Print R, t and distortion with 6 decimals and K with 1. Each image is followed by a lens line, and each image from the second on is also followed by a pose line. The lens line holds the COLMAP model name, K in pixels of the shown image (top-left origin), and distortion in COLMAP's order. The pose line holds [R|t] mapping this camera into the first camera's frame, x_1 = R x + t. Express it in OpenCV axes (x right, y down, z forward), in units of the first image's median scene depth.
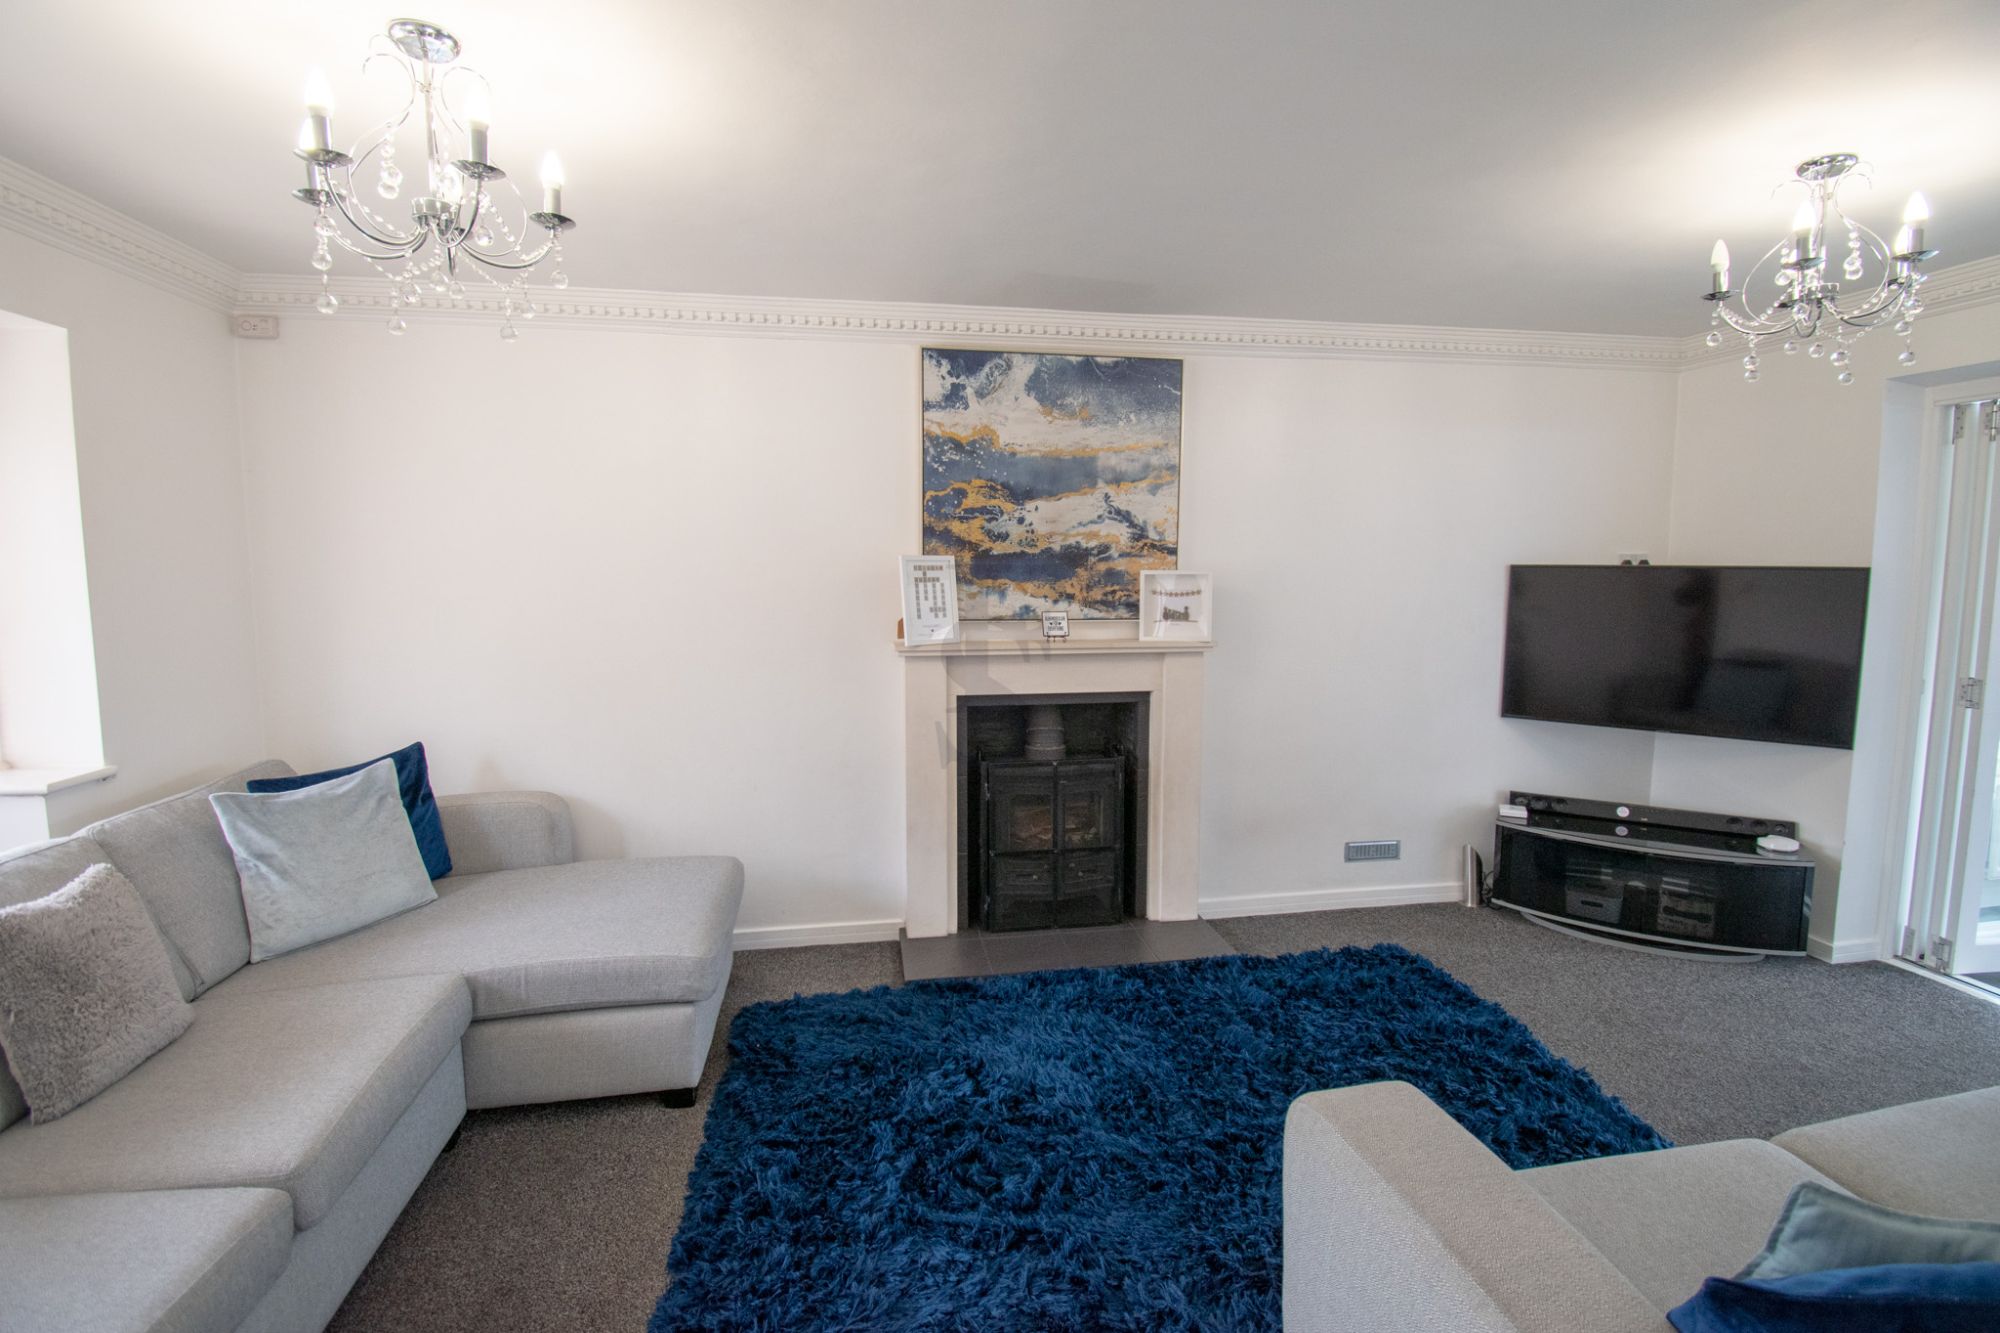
lens RADIAL K [[900.1, 0, 1003.6], [0, 900.1, 660.2], [0, 0, 1]] dist [0.000560, -0.018814]
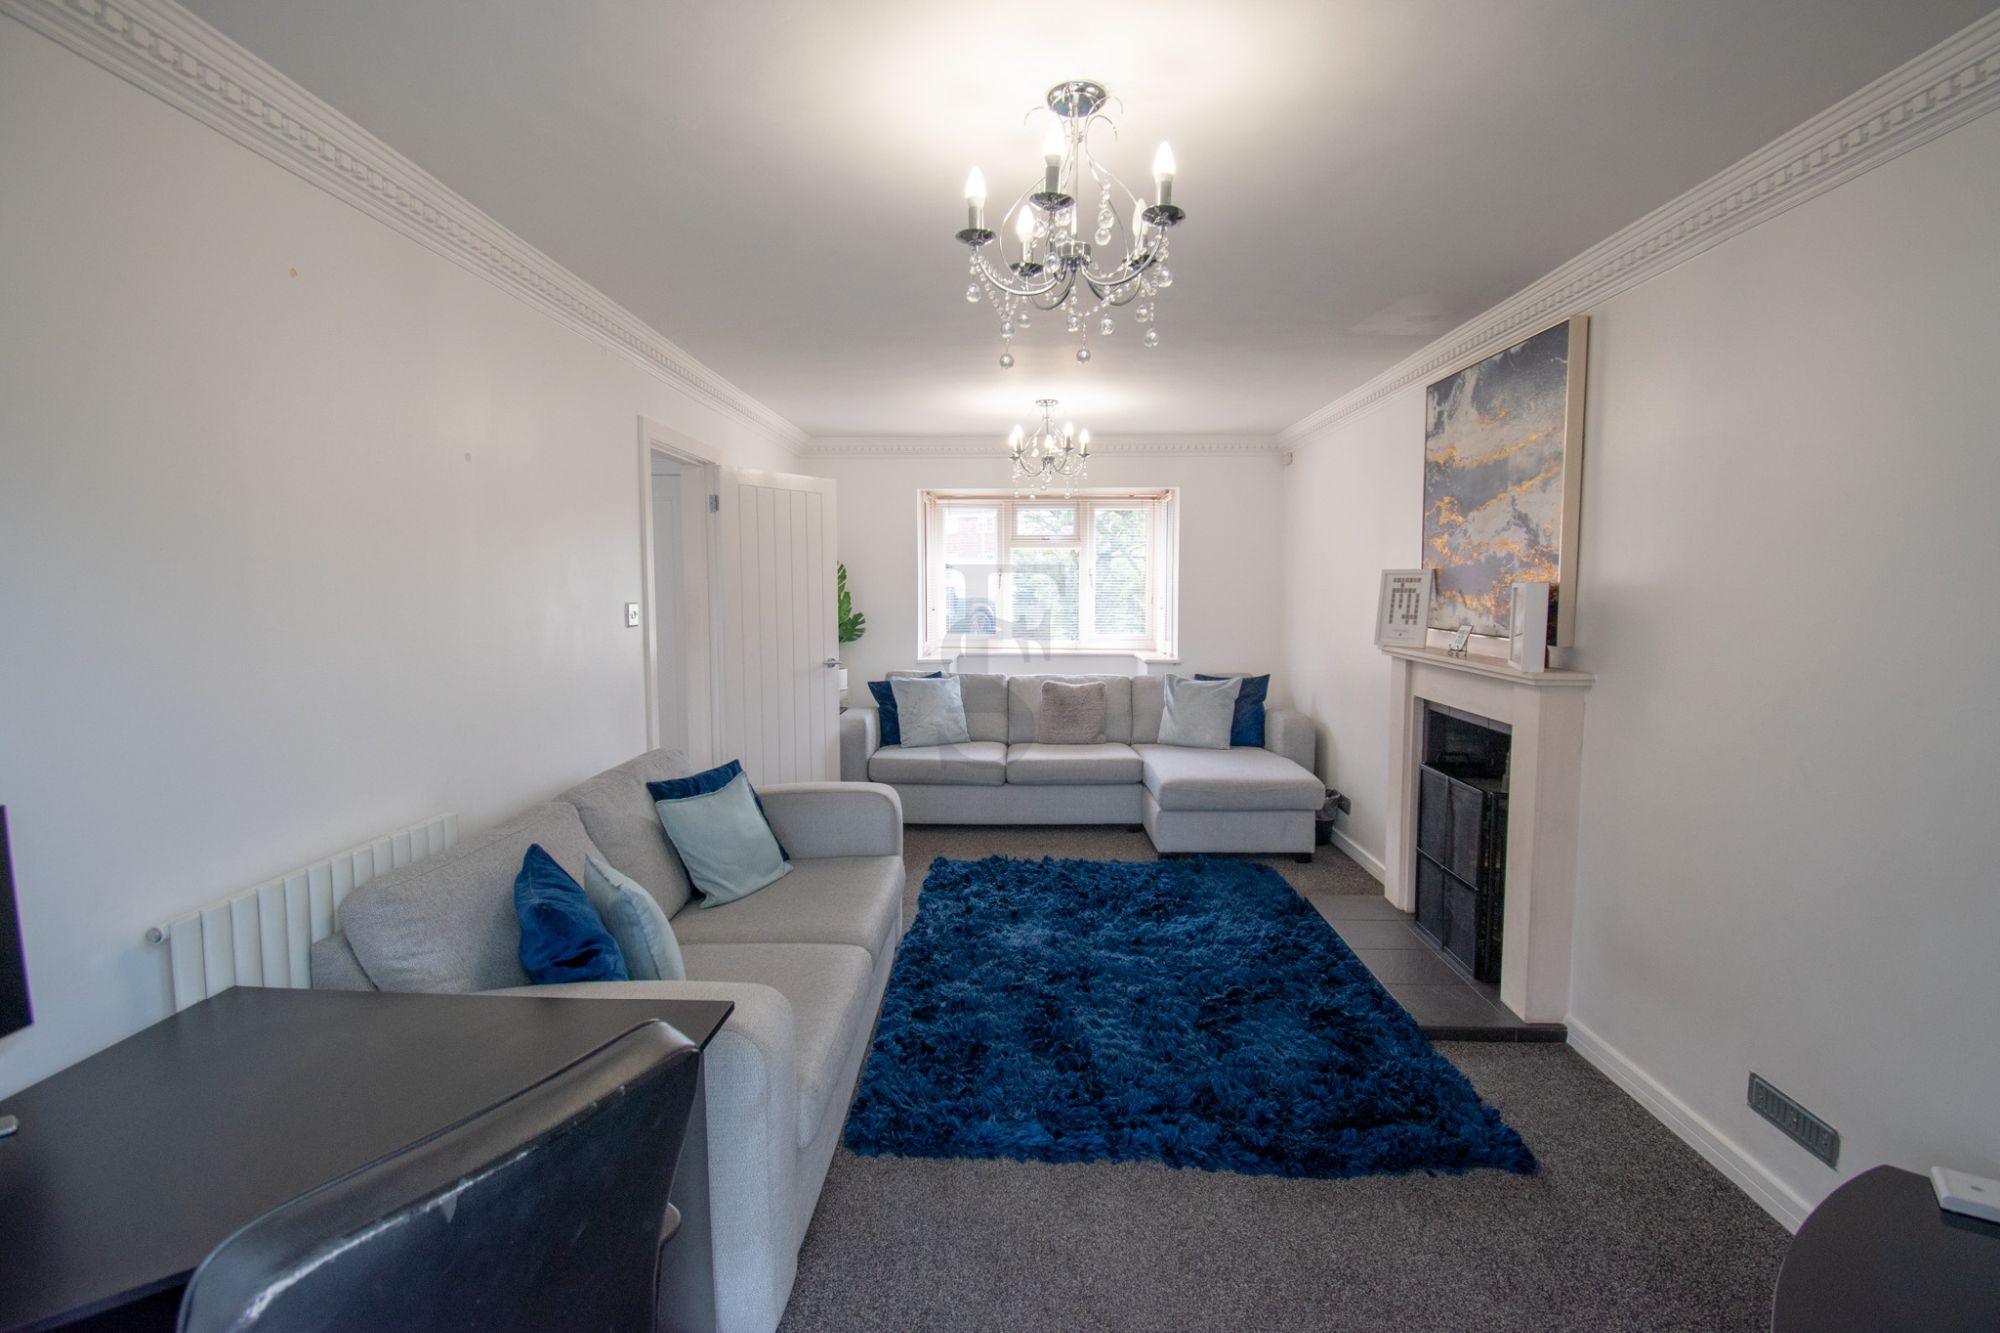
lens RADIAL K [[900.1, 0, 1003.6], [0, 900.1, 660.2], [0, 0, 1]] dist [0.000560, -0.018814]
pose [[-0.181505, 0.087099, -0.979525, 1.090382], [-0.096390, 0.989698, 0.105864, -0.070442], [0.978655, 0.113631, -0.171240, 0.677923]]
